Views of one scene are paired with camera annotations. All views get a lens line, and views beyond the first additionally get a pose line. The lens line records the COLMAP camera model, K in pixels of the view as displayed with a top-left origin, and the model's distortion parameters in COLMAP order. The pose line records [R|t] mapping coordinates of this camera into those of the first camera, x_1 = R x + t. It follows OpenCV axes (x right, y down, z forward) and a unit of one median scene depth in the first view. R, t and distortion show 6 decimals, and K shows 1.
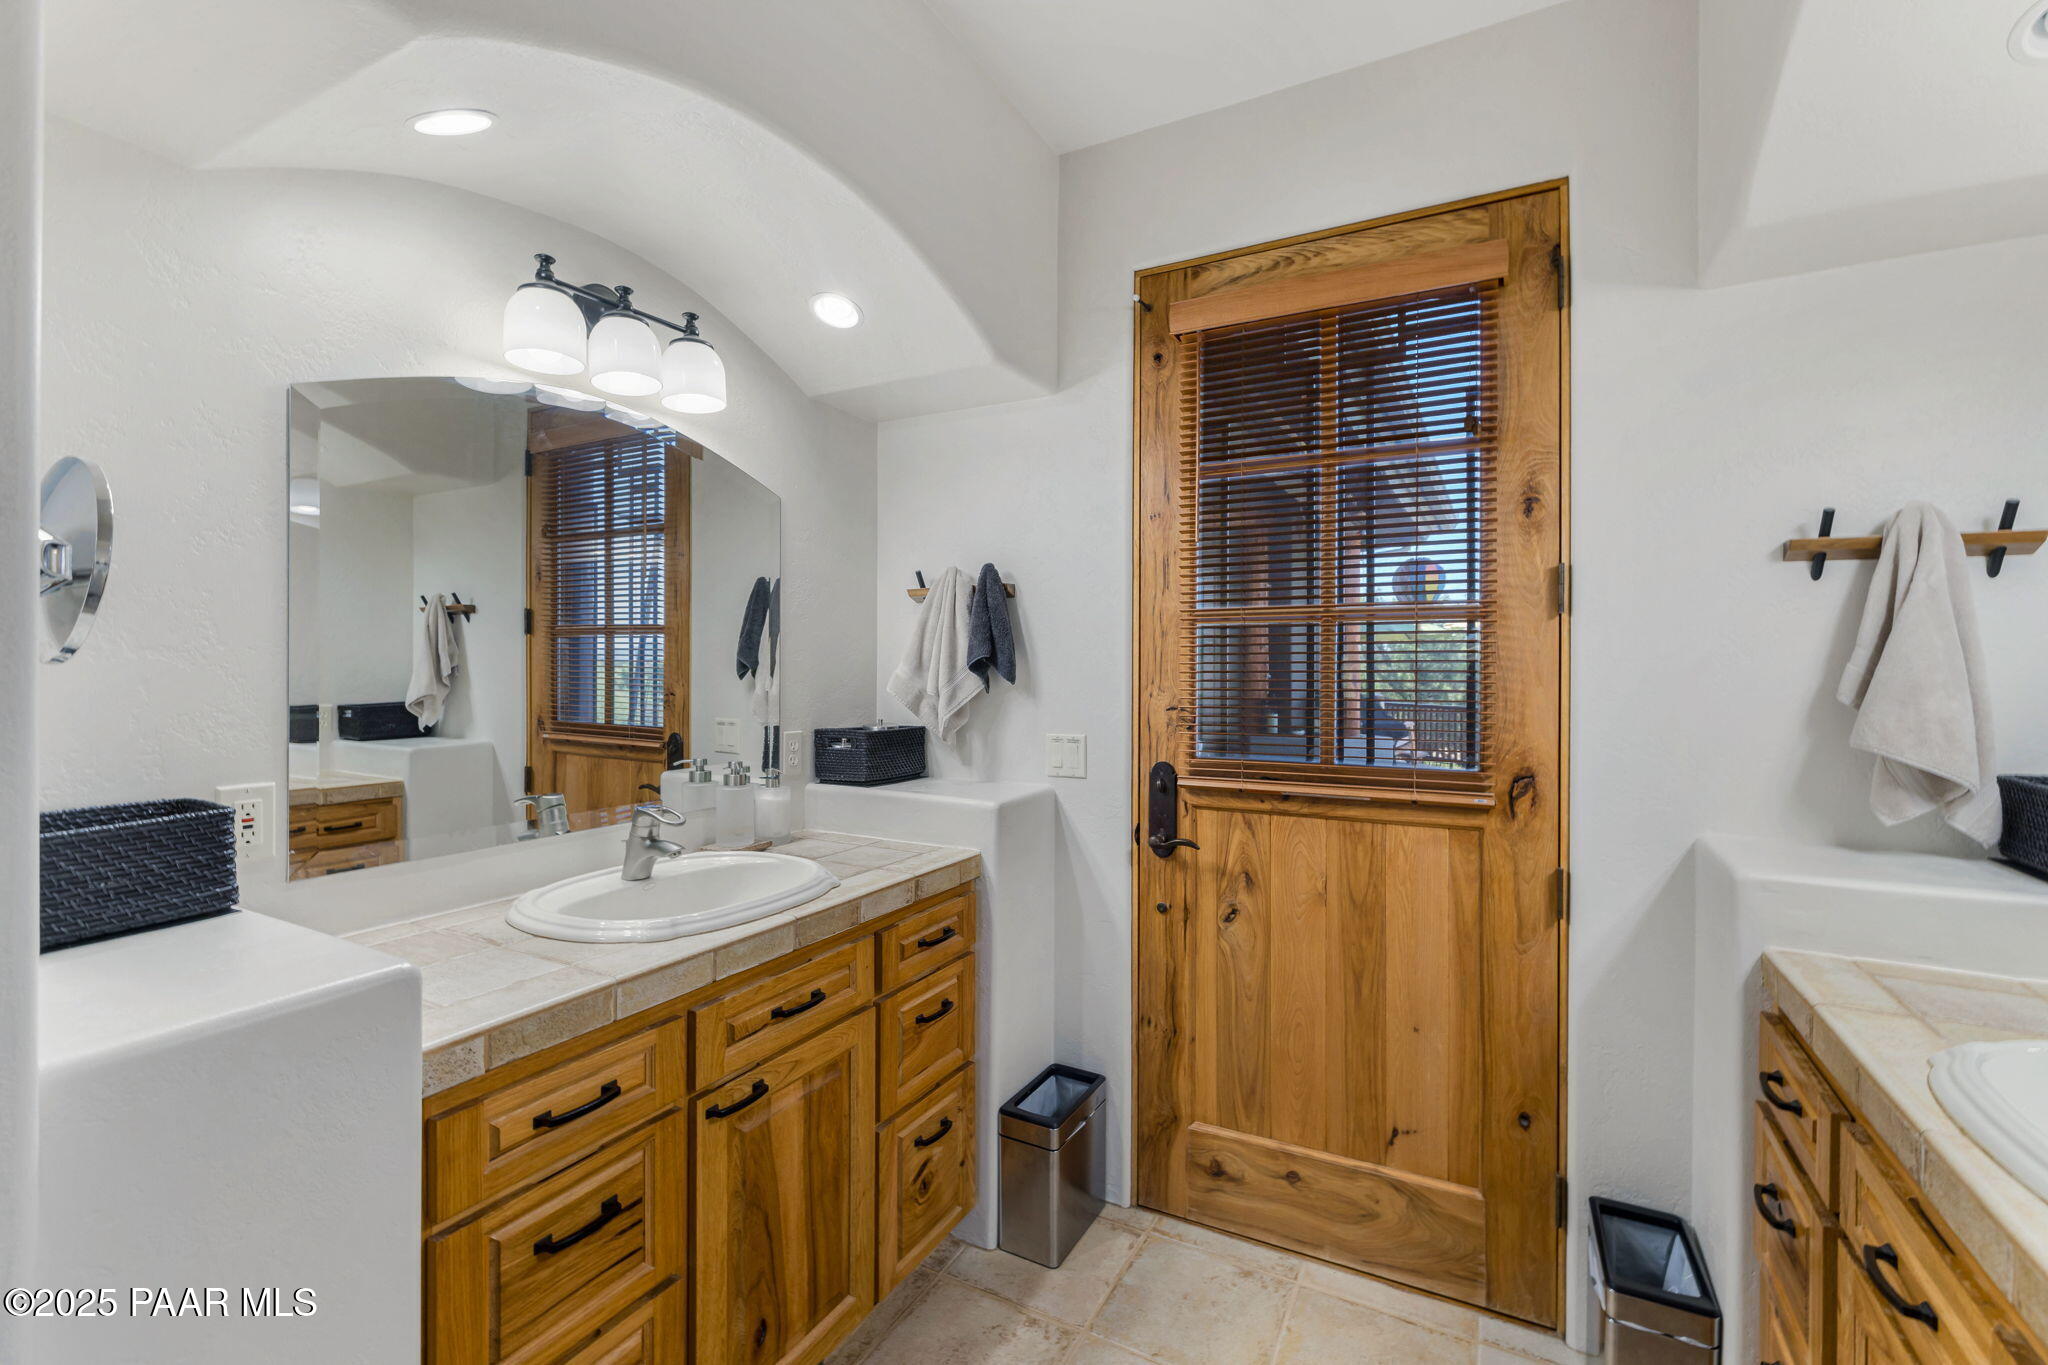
lens RADIAL K [[881.4, 0, 1015.2], [0, 881.4, 667.9], [0, 0, 1]] dist [-0.004198, 0.000775]
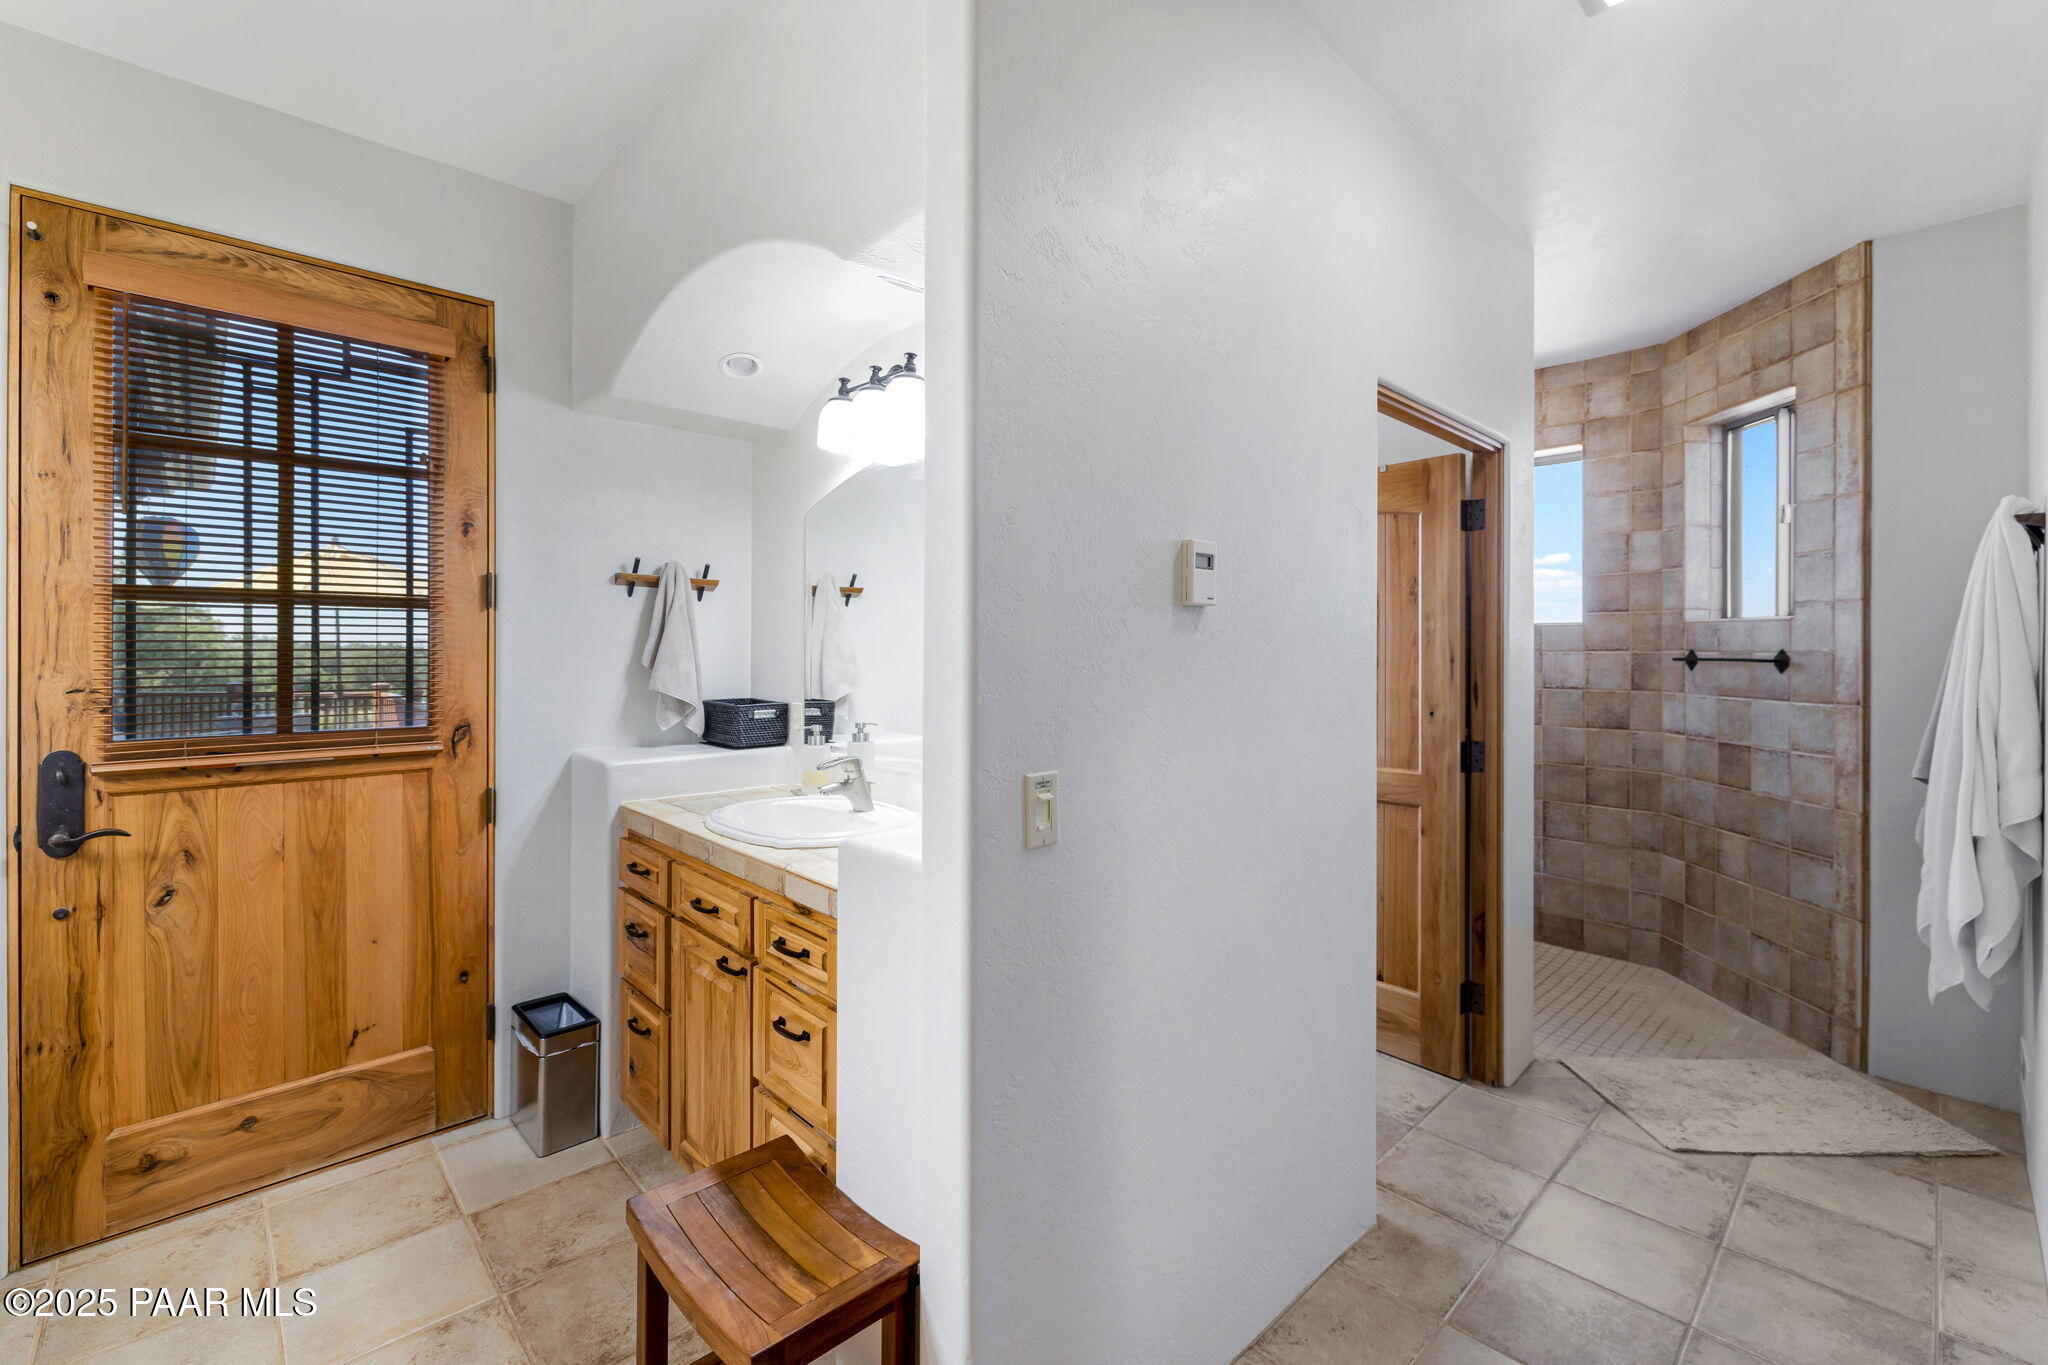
lens RADIAL K [[881.4, 0, 1021.7], [0, 881.4, 651.0], [0, 0, 1]] dist [-0.004198, 0.000775]
pose [[0.294600, -0.003647, 0.955614, -0.440946], [-0.000680, 0.999992, 0.004026, 0.000741], [-0.955620, -0.001836, 0.294595, -0.217978]]
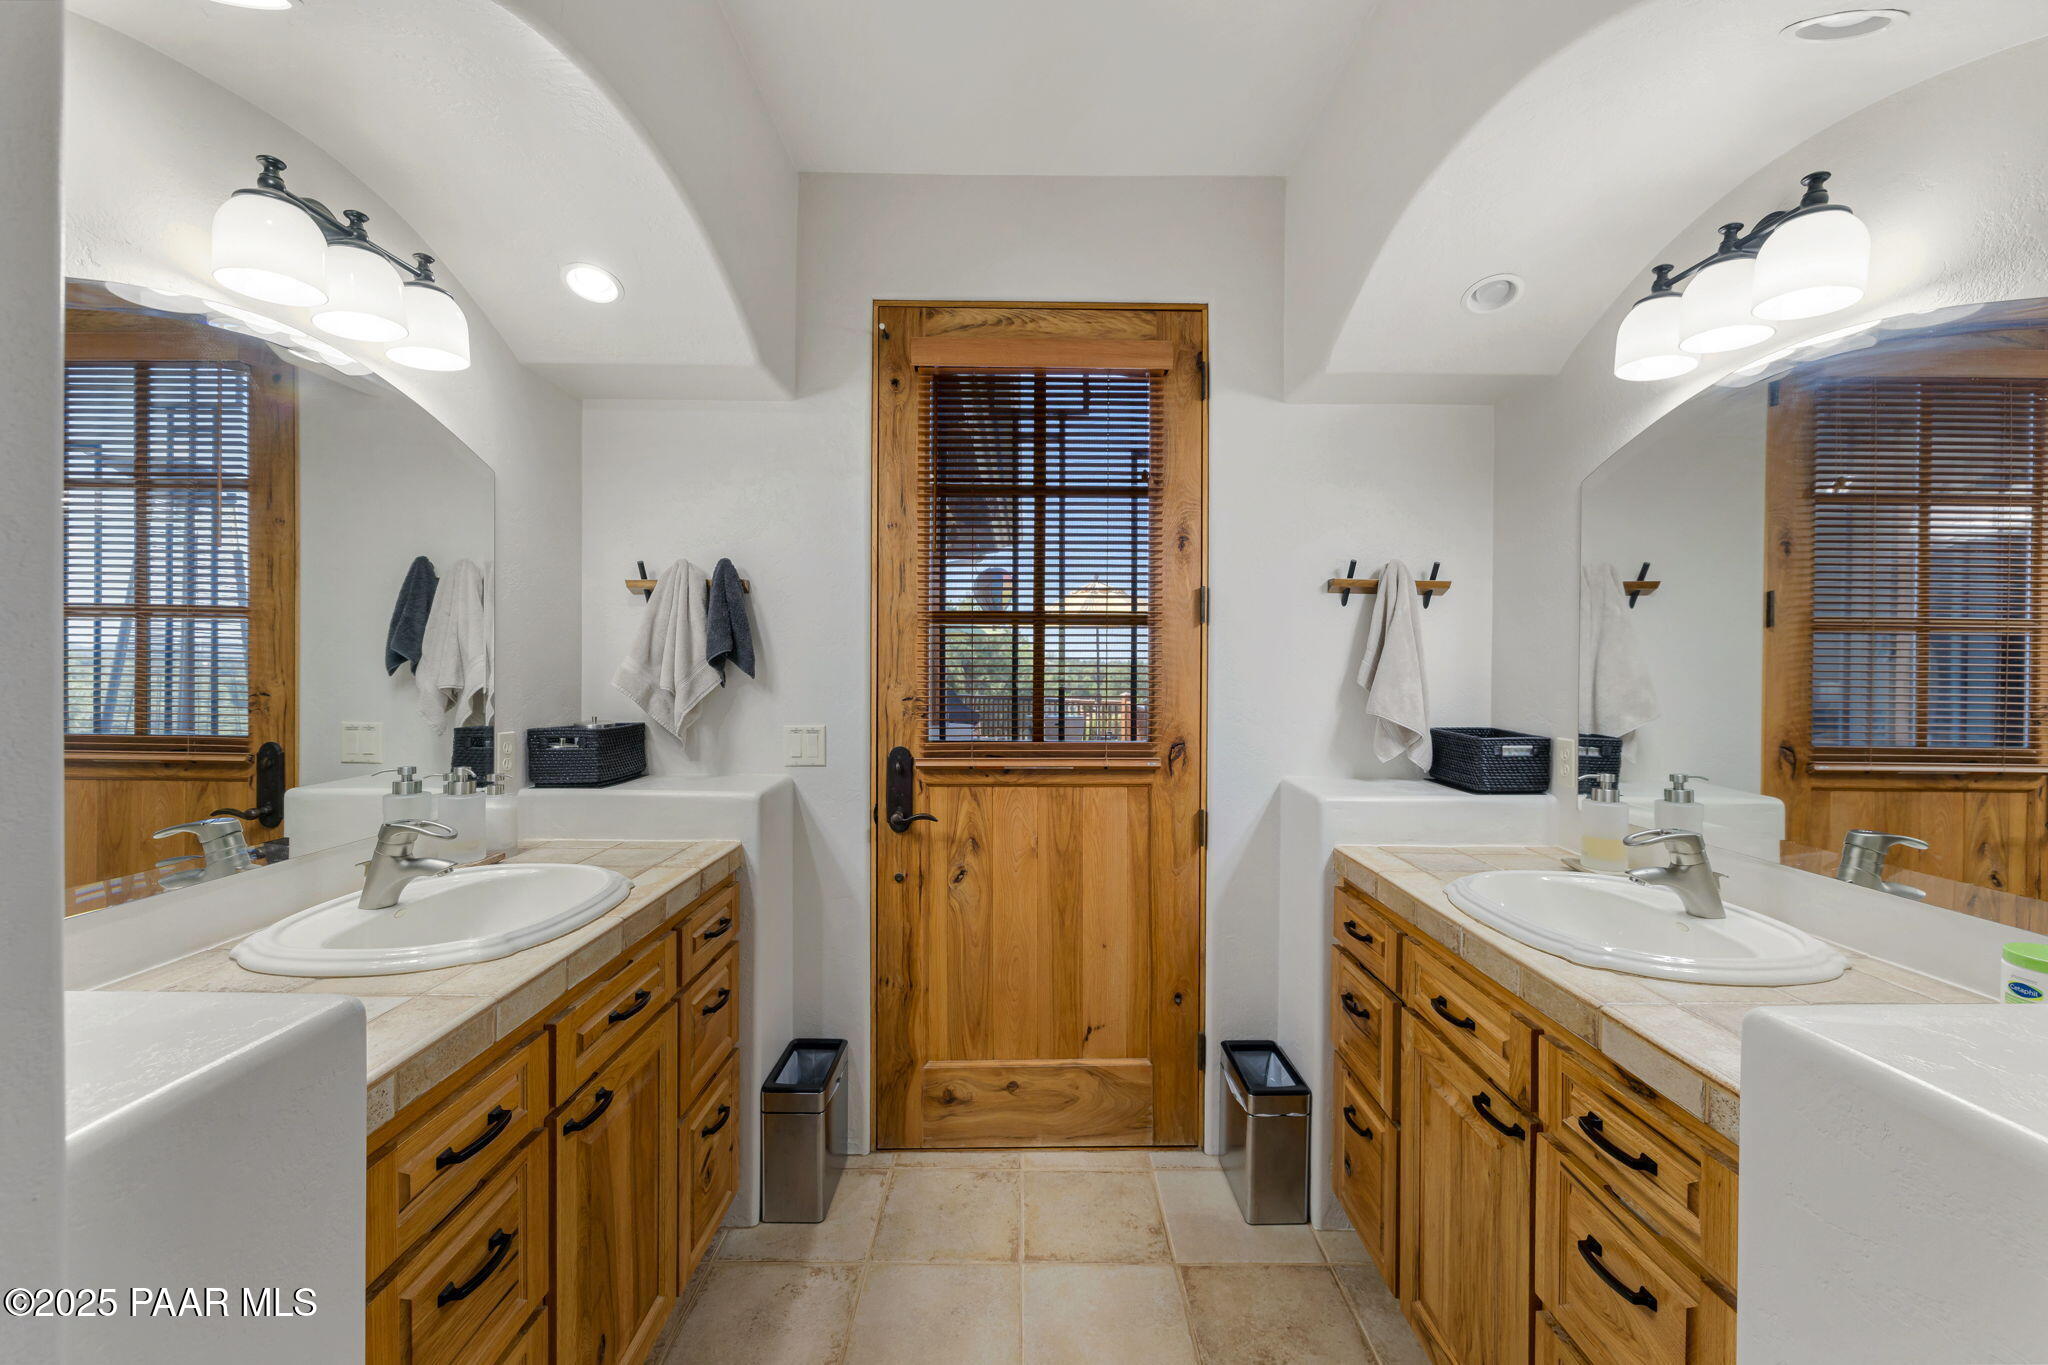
lens RADIAL K [[881.4, 0, 1012.4], [0, 881.4, 669.8], [0, 0, 1]] dist [-0.004198, 0.000775]
pose [[0.871600, -0.002598, 0.490212, -0.282195], [-0.001210, 0.999972, 0.007451, 0.000803], [-0.490217, -0.007087, 0.871572, -0.045725]]
